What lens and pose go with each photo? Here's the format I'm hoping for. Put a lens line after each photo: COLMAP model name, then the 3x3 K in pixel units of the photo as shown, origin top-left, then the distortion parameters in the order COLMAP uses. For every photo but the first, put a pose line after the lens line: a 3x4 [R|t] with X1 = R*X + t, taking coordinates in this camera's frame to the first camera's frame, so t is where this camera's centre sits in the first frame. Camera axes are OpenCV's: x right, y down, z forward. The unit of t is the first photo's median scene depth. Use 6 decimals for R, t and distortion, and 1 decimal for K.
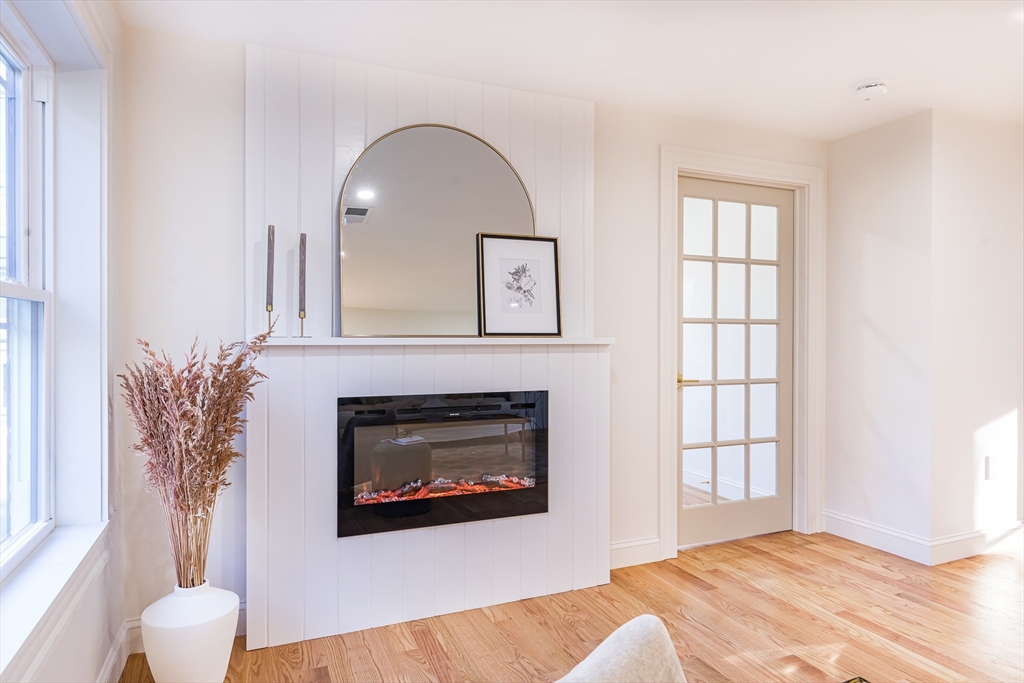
lens RADIAL K [[601.5, 0, 512.0], [0, 601.5, 341.5], [0, 0, 1]] dist [-0.002784, 0.000183]
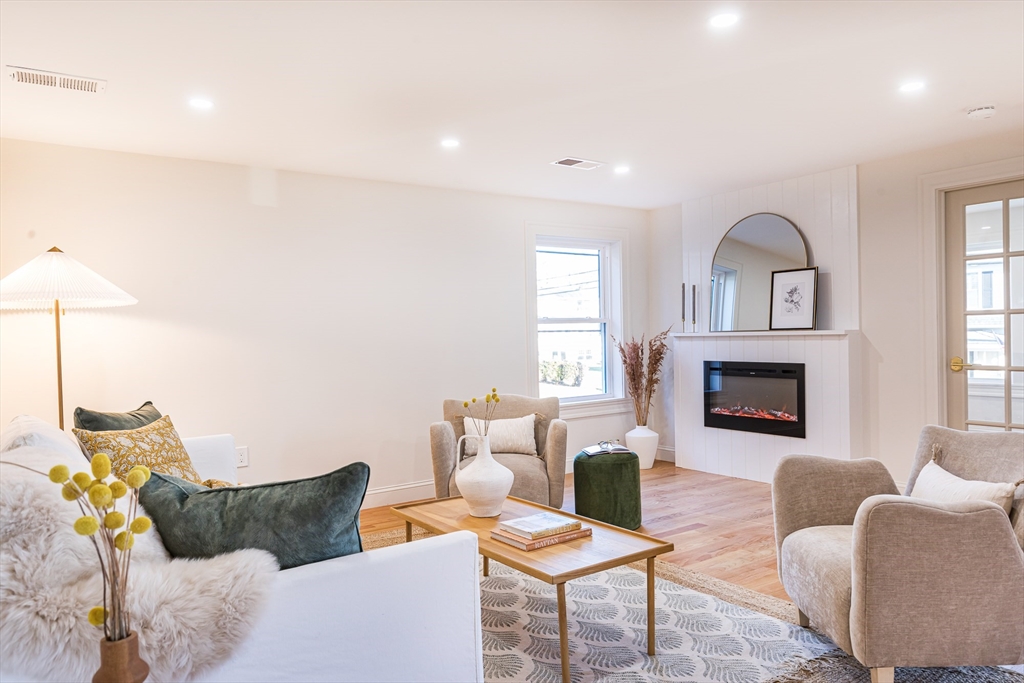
lens RADIAL K [[745.3, 0, 512.0], [0, 745.3, 341.5], [0, 0, 1]] dist [-0.001974, -0.000162]
pose [[0.217134, 0.006359, -0.976121, 1.896119], [0.015159, 0.999836, 0.009886, -0.009591], [0.976024, -0.016944, 0.217002, -0.206033]]
